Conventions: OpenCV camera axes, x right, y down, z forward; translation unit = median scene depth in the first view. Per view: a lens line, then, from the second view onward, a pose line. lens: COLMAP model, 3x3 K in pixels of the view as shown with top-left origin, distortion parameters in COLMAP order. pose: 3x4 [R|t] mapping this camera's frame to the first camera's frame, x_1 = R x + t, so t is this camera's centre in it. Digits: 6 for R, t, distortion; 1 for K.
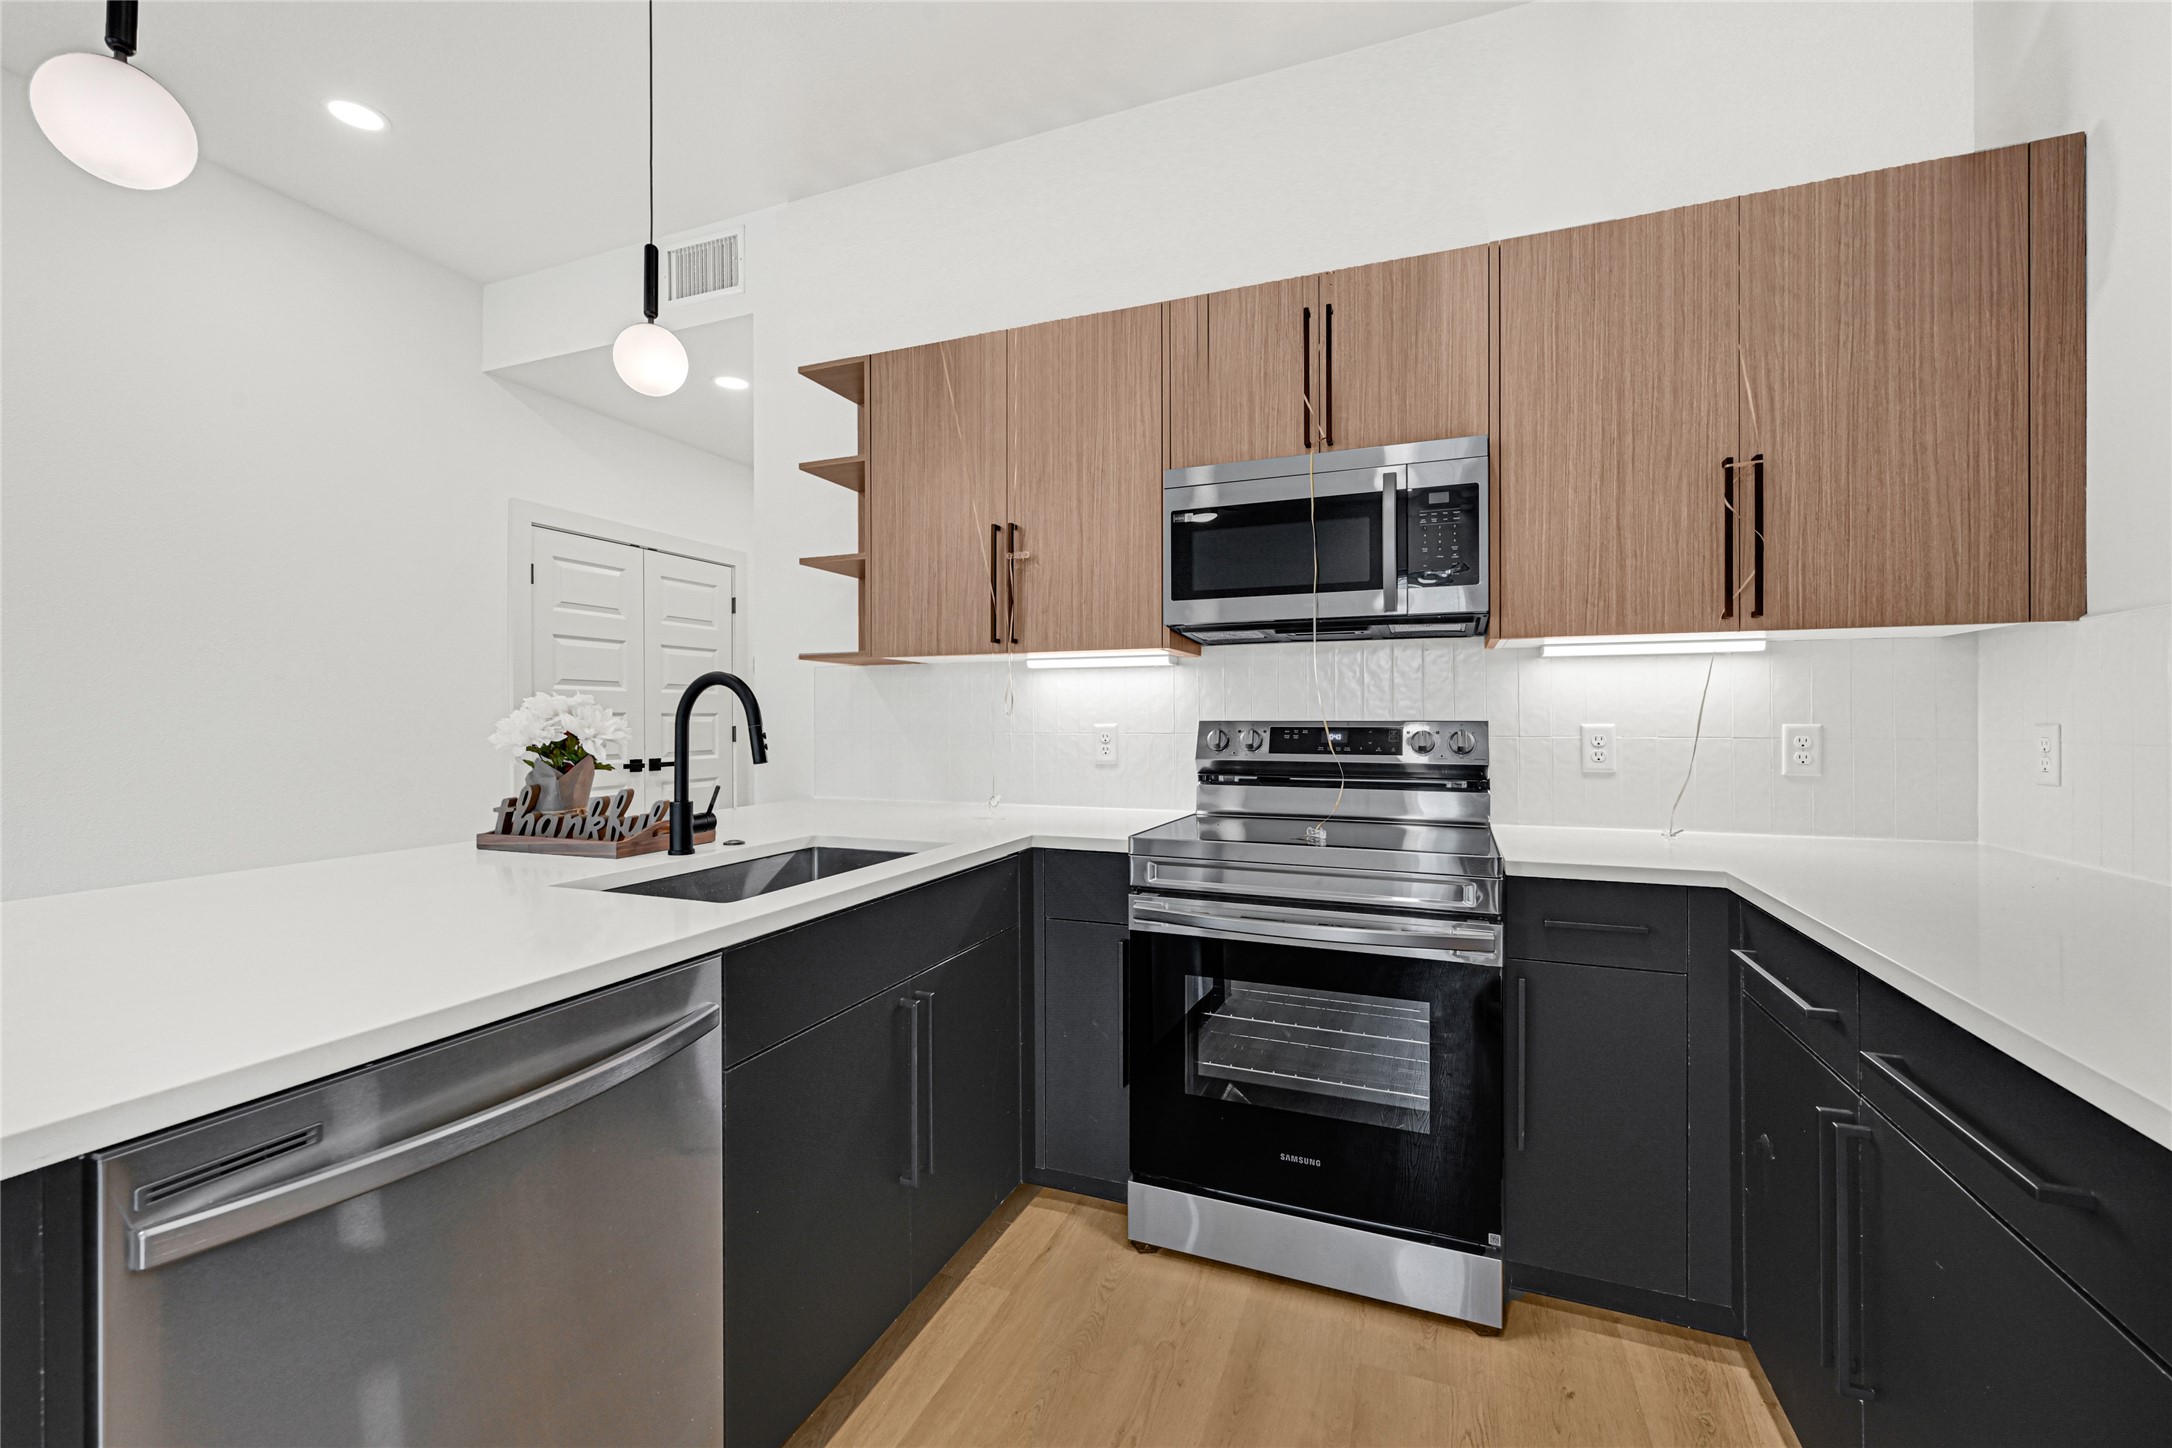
lens RADIAL K [[893.2, 0, 1087.7], [0, 893.2, 721.8], [0, 0, 1]] dist [0.000256, 0.000804]
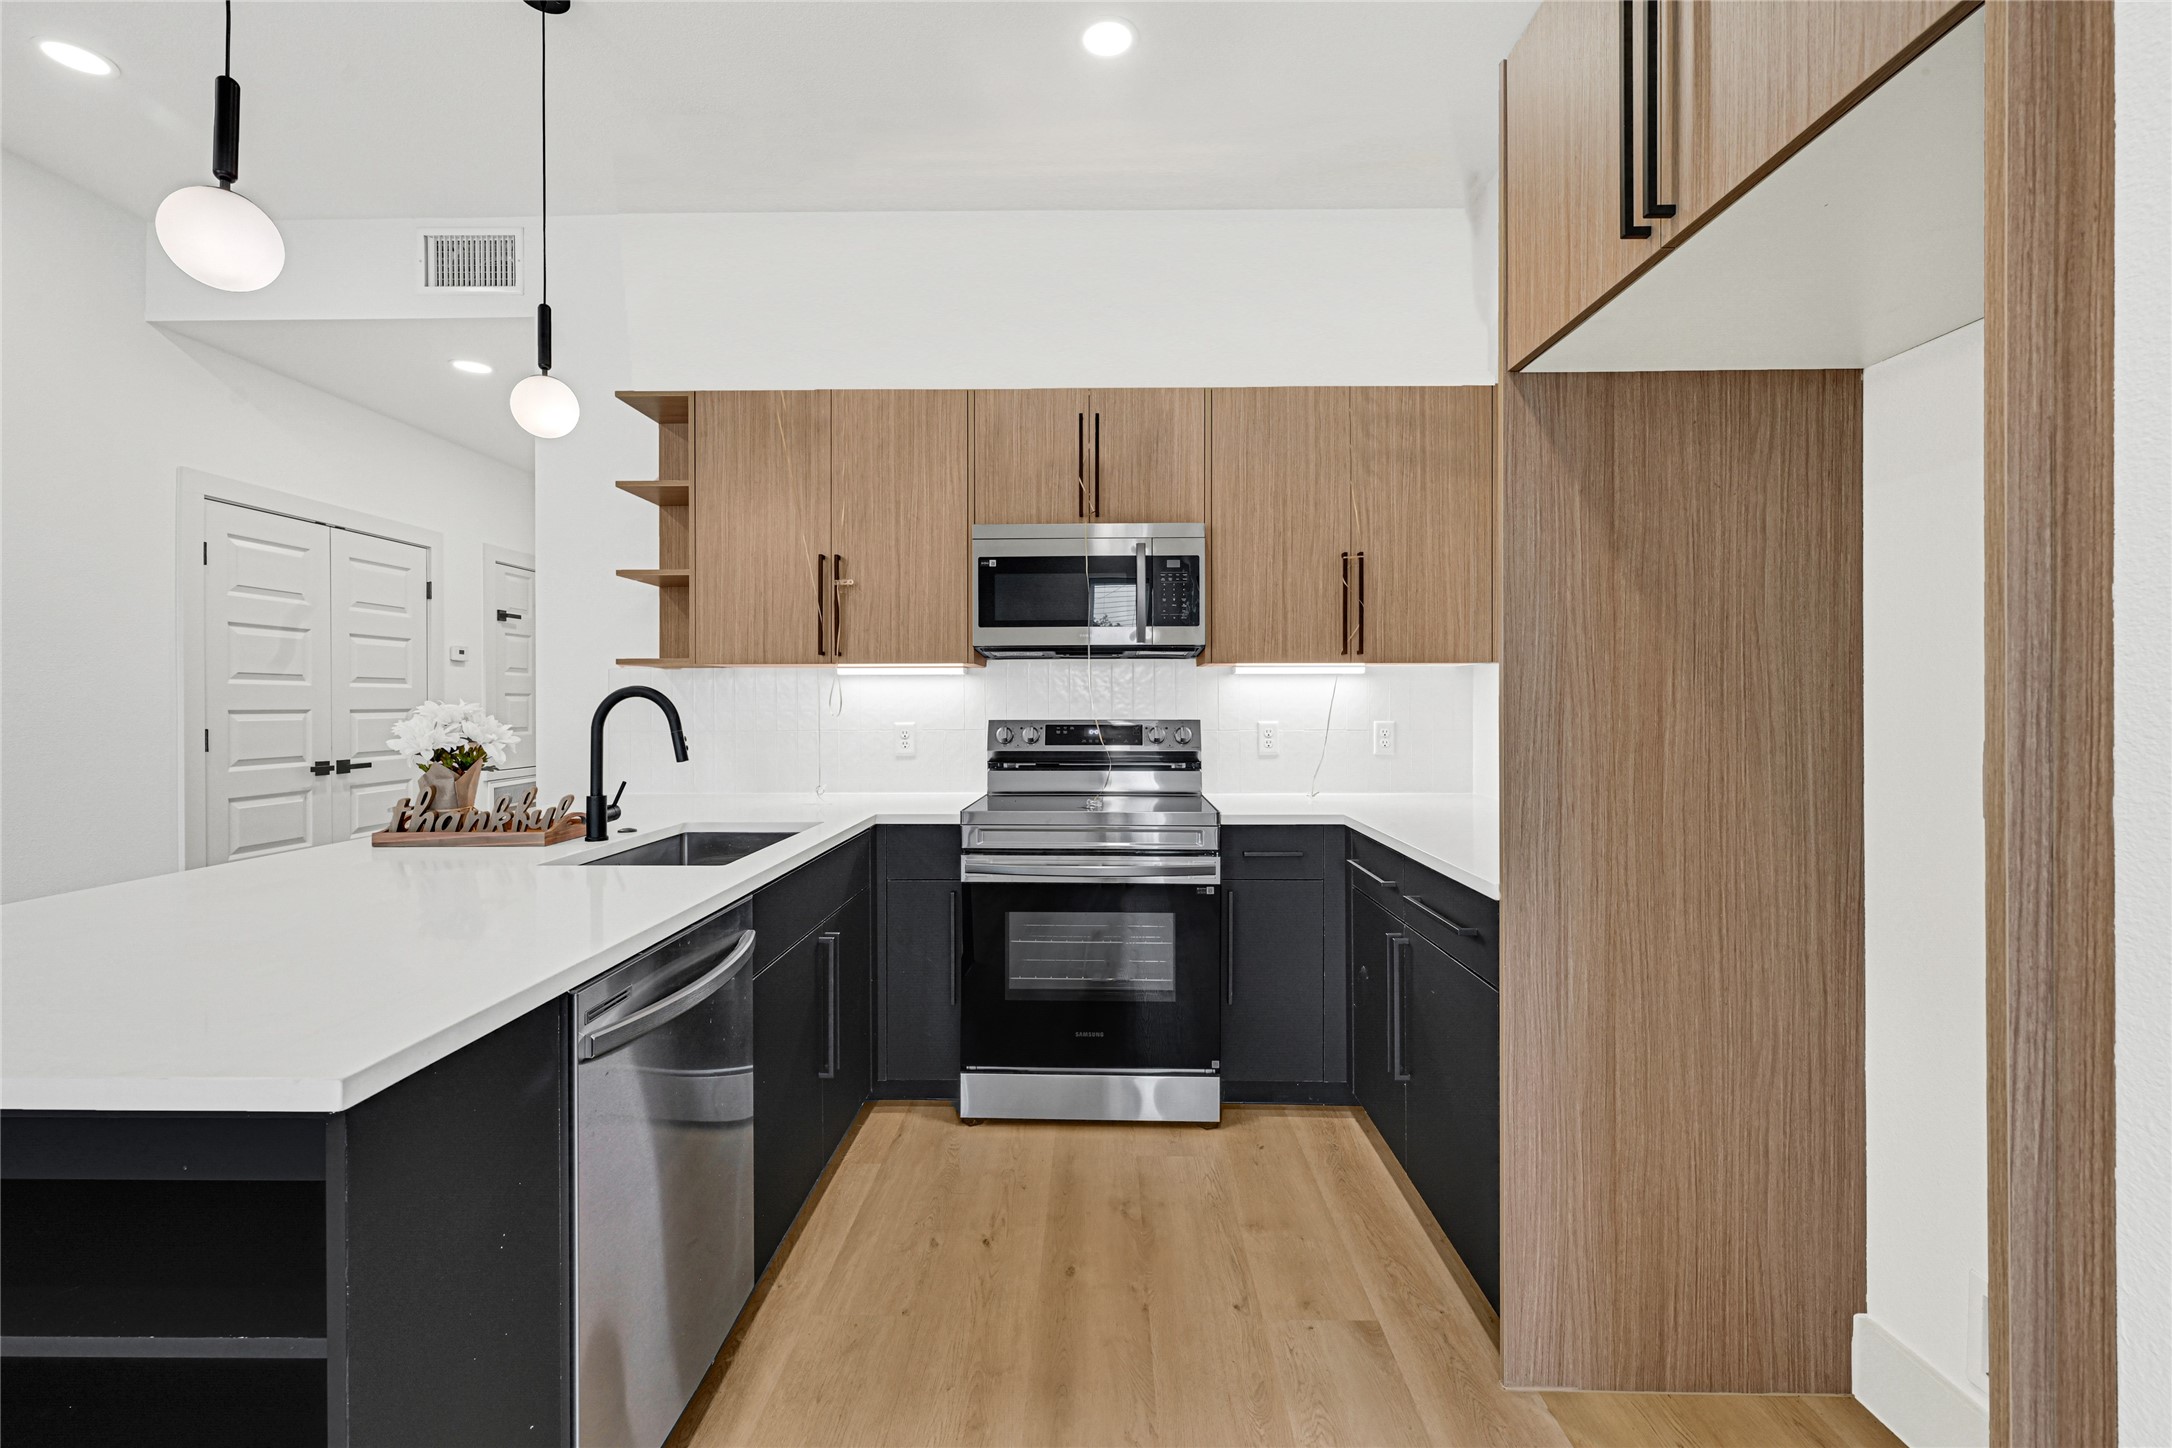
lens RADIAL K [[958.6, 0, 1085.3], [0, 958.6, 716.2], [0, 0, 1]] dist [0.003723, 0.000654]
pose [[0.934948, -0.005602, 0.354742, -0.280989], [0.002135, 0.999946, 0.010163, -0.024600], [-0.354780, -0.008744, 0.934909, -0.378020]]
